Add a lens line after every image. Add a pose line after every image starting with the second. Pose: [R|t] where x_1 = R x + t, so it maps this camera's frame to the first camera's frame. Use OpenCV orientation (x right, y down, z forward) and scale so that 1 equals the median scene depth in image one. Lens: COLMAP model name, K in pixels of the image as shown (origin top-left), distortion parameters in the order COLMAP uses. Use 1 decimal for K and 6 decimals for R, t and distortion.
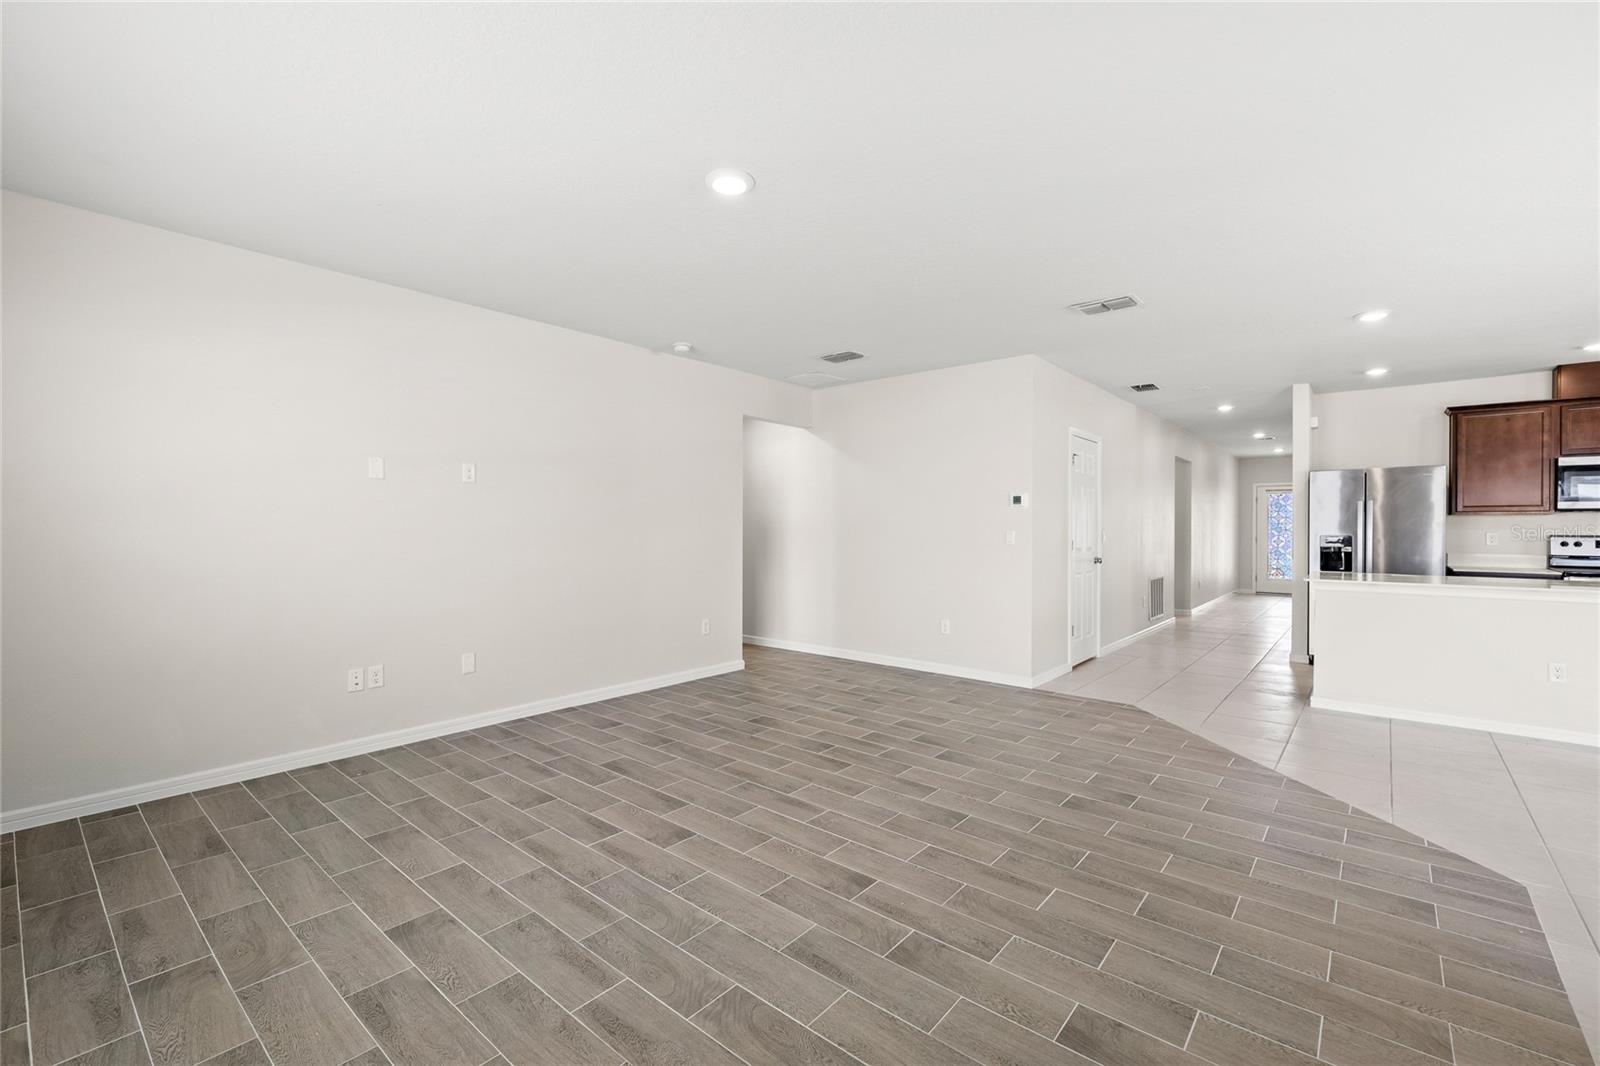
lens RADIAL K [[686.2, 0, 785.4], [0, 686.2, 529.4], [0, 0, 1]] dist [-0.001082, 0.001095]
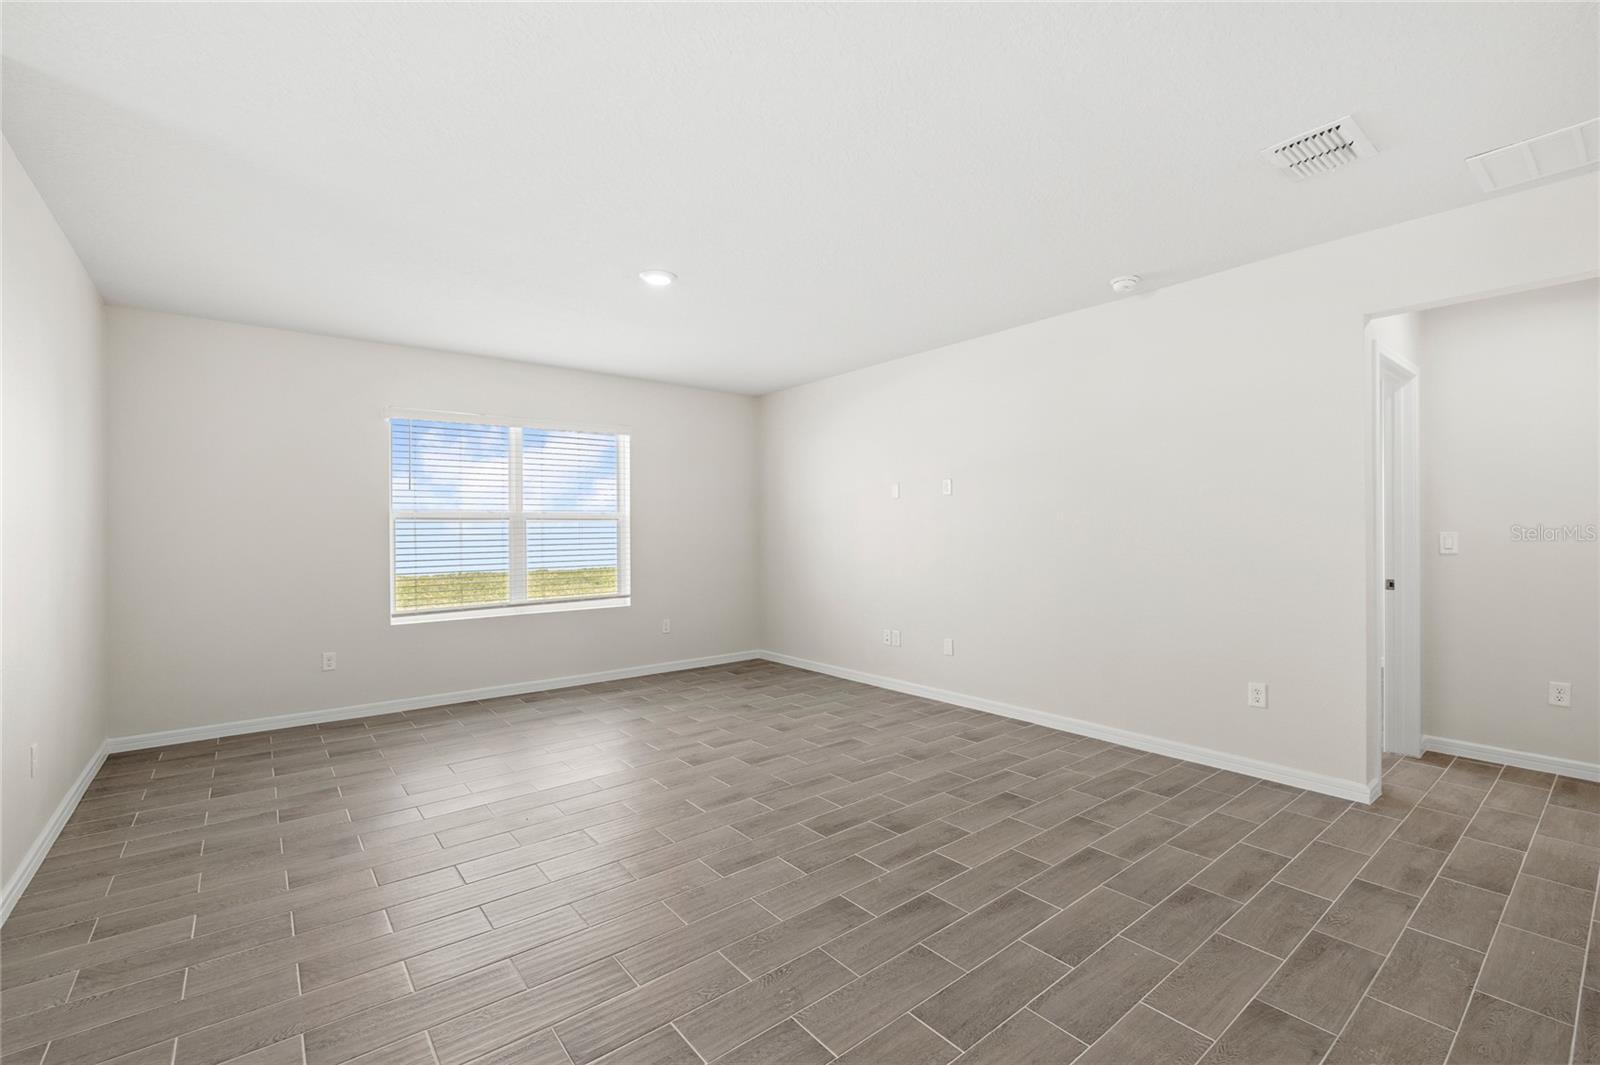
lens RADIAL K [[686.2, 0, 800.5], [0, 686.2, 536.2], [0, 0, 1]] dist [-0.001082, 0.001095]
pose [[-0.180174, 0.003566, -0.983628, 0.780893], [-0.001418, 0.999991, 0.003885, -0.001157], [0.983634, 0.002094, -0.180167, 0.998562]]
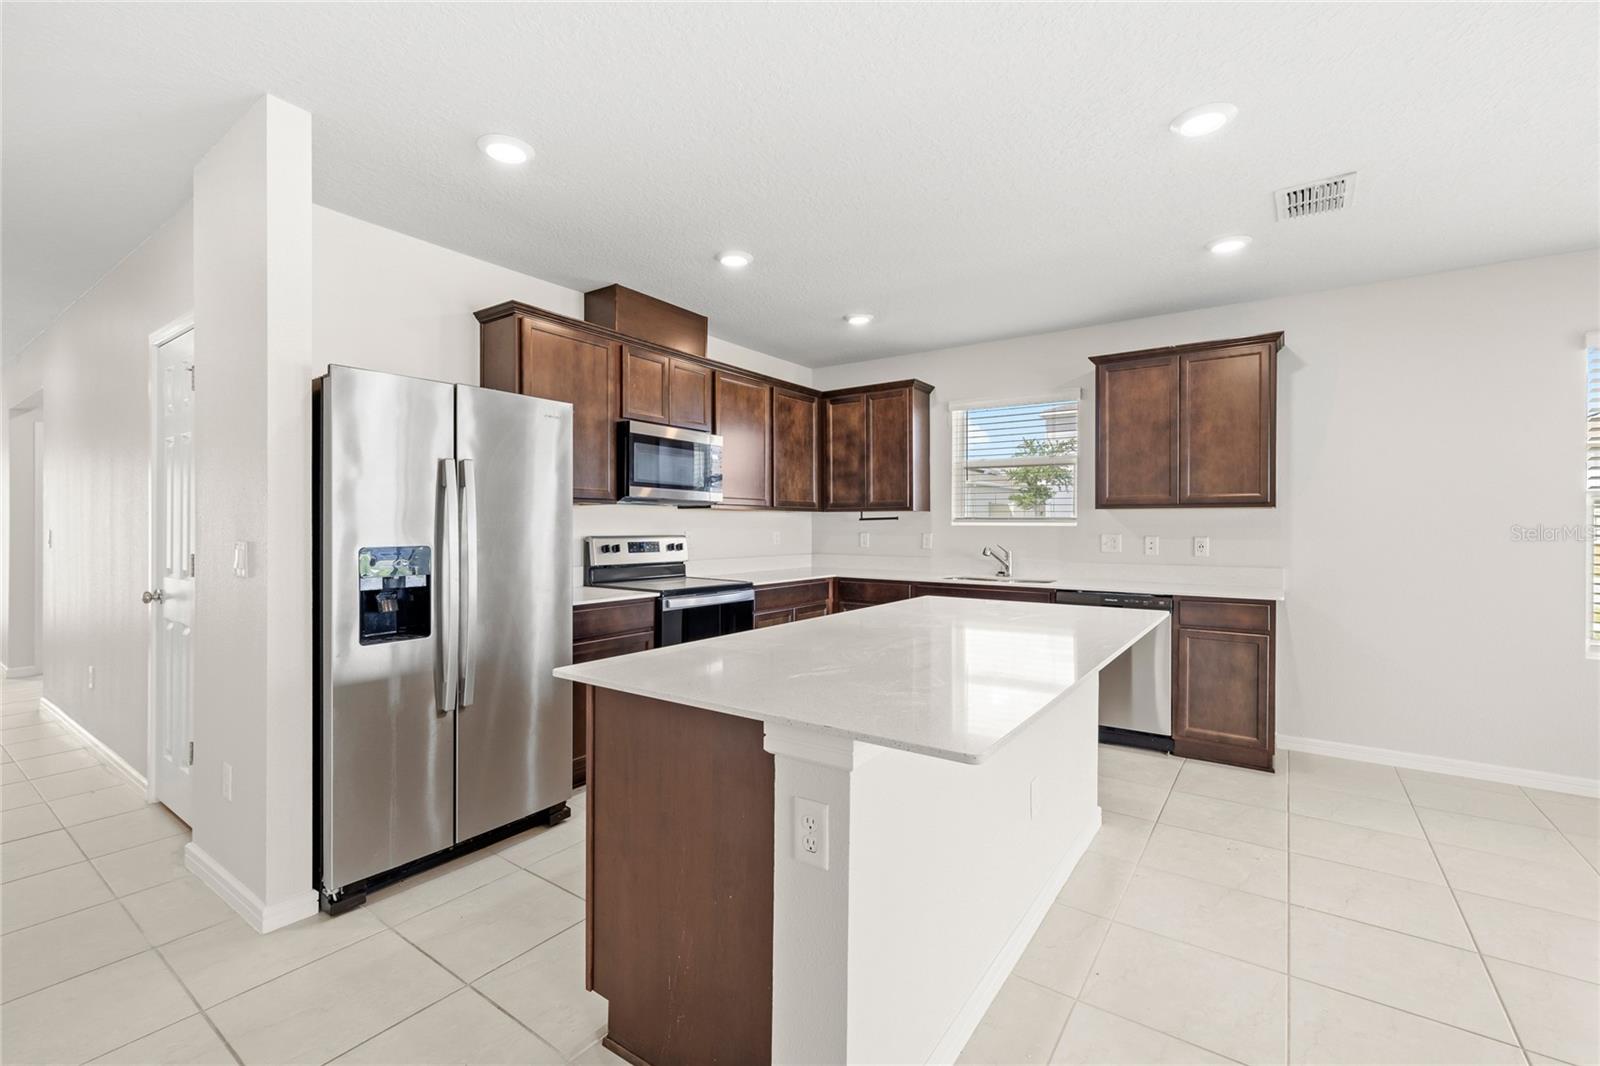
lens RADIAL K [[686.2, 0, 800.4], [0, 686.2, 527.3], [0, 0, 1]] dist [-0.001082, 0.001095]
pose [[-0.094066, -0.005030, 0.995553, 0.614187], [0.002653, 0.999982, 0.005303, -0.004898], [-0.995562, 0.003140, -0.094051, 1.235212]]
